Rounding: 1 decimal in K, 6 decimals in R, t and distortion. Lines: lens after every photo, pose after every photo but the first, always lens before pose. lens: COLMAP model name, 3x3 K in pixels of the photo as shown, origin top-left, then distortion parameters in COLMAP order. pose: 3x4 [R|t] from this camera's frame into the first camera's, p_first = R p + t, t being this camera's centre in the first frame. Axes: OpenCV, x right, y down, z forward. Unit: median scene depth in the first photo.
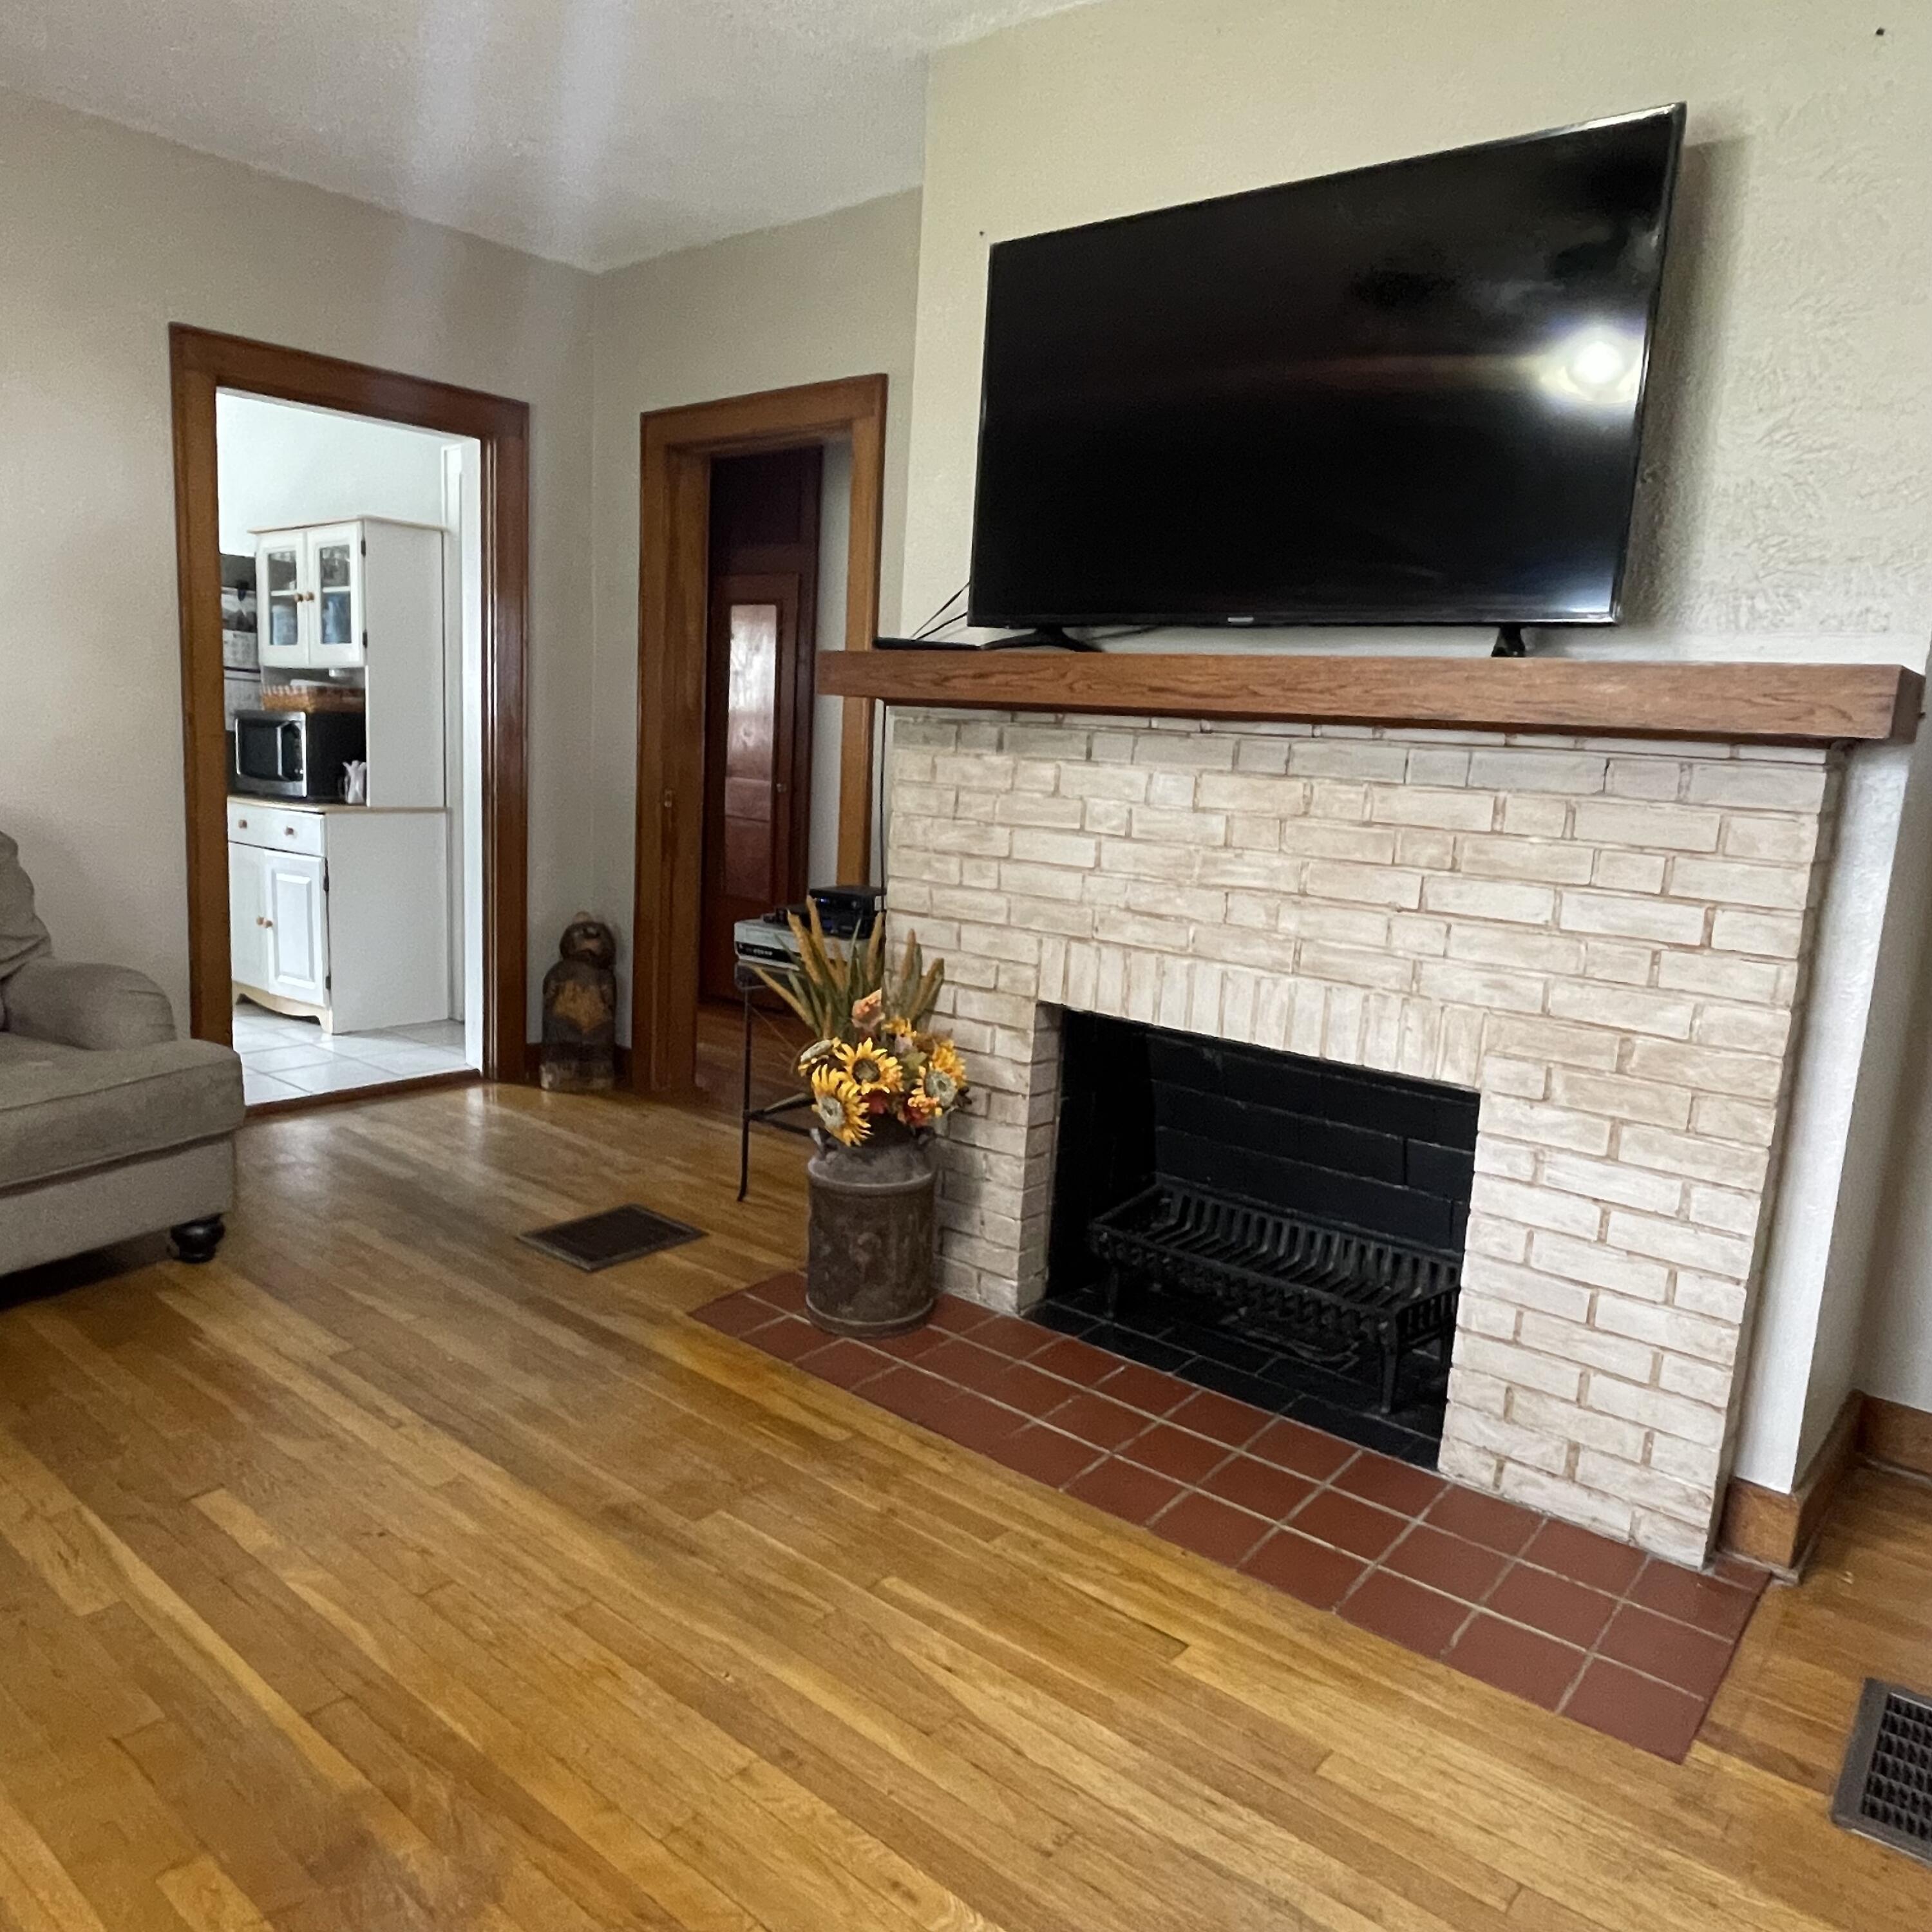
lens RADIAL K [[1445.7, 0, 944.9], [0, 1445.7, 971.7], [0, 0, 1]] dist [0.020244, -0.039620]
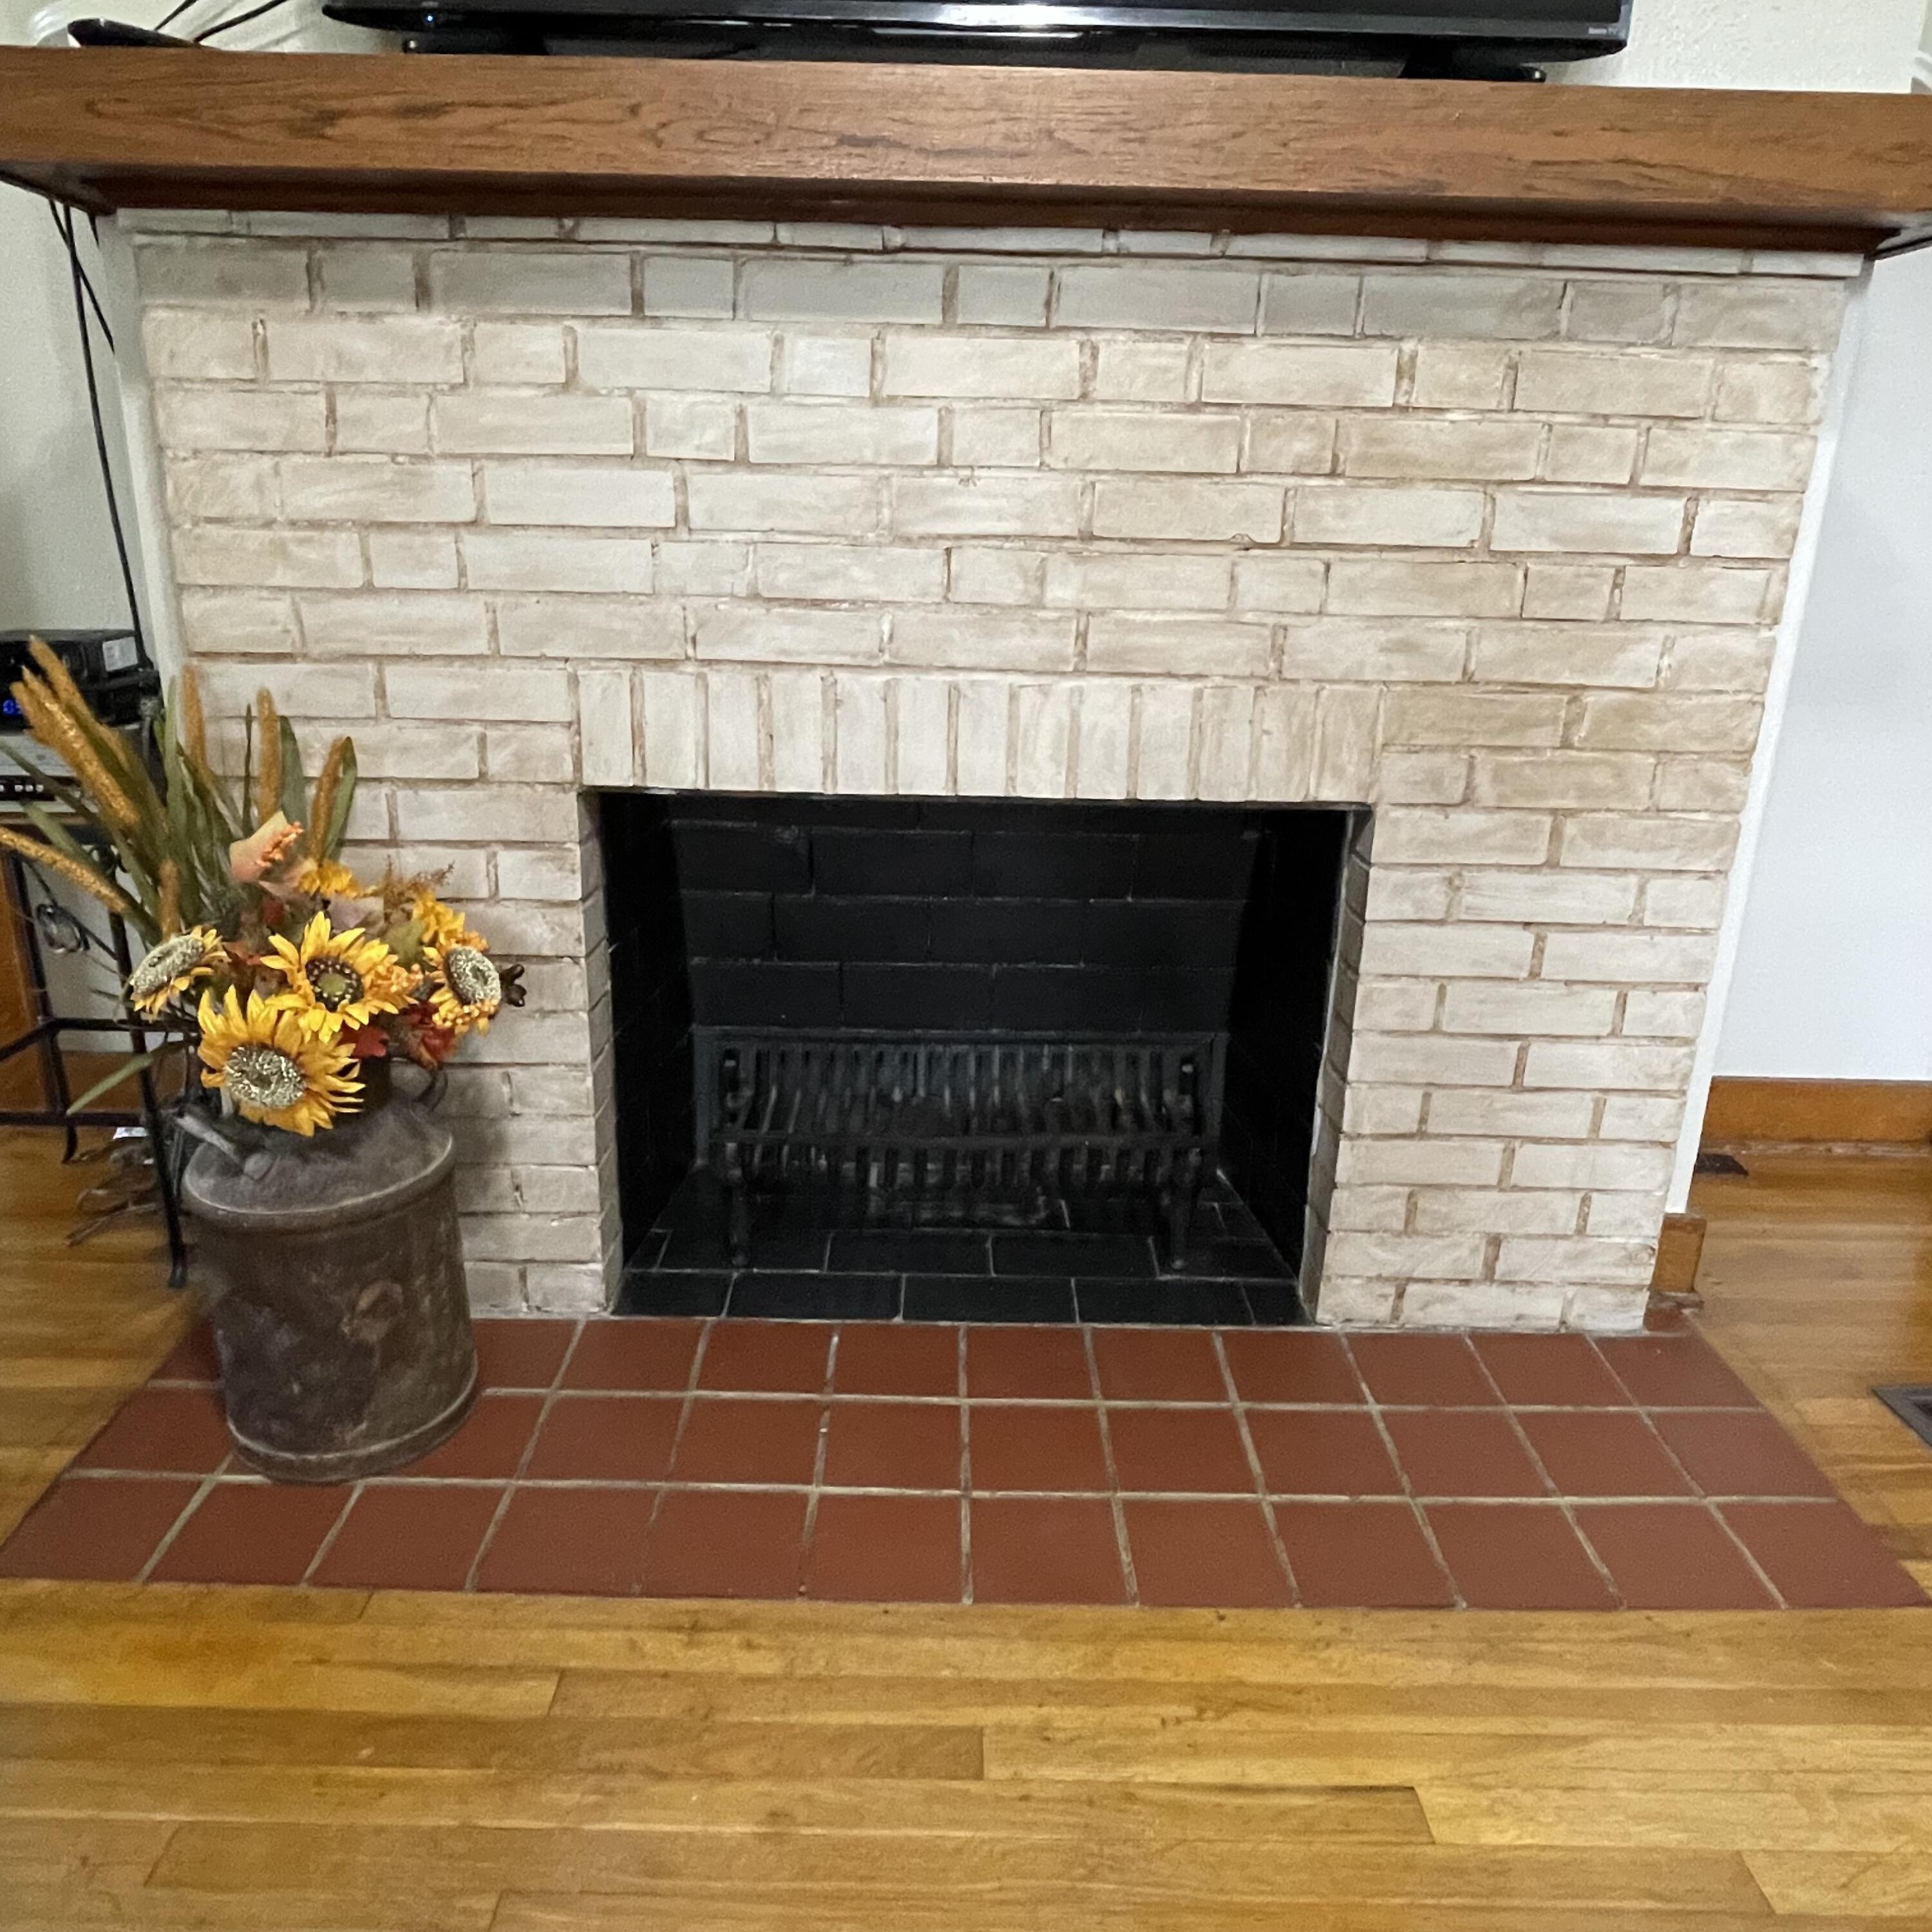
lens RADIAL K [[1445.7, 0, 952.6], [0, 1445.7, 979.8], [0, 0, 1]] dist [0.020244, -0.039620]
pose [[0.762770, -0.229459, 0.604591, -0.209792], [0.126404, 0.969800, 0.208590, -0.006955], [-0.634195, -0.082684, 0.768739, 0.549773]]
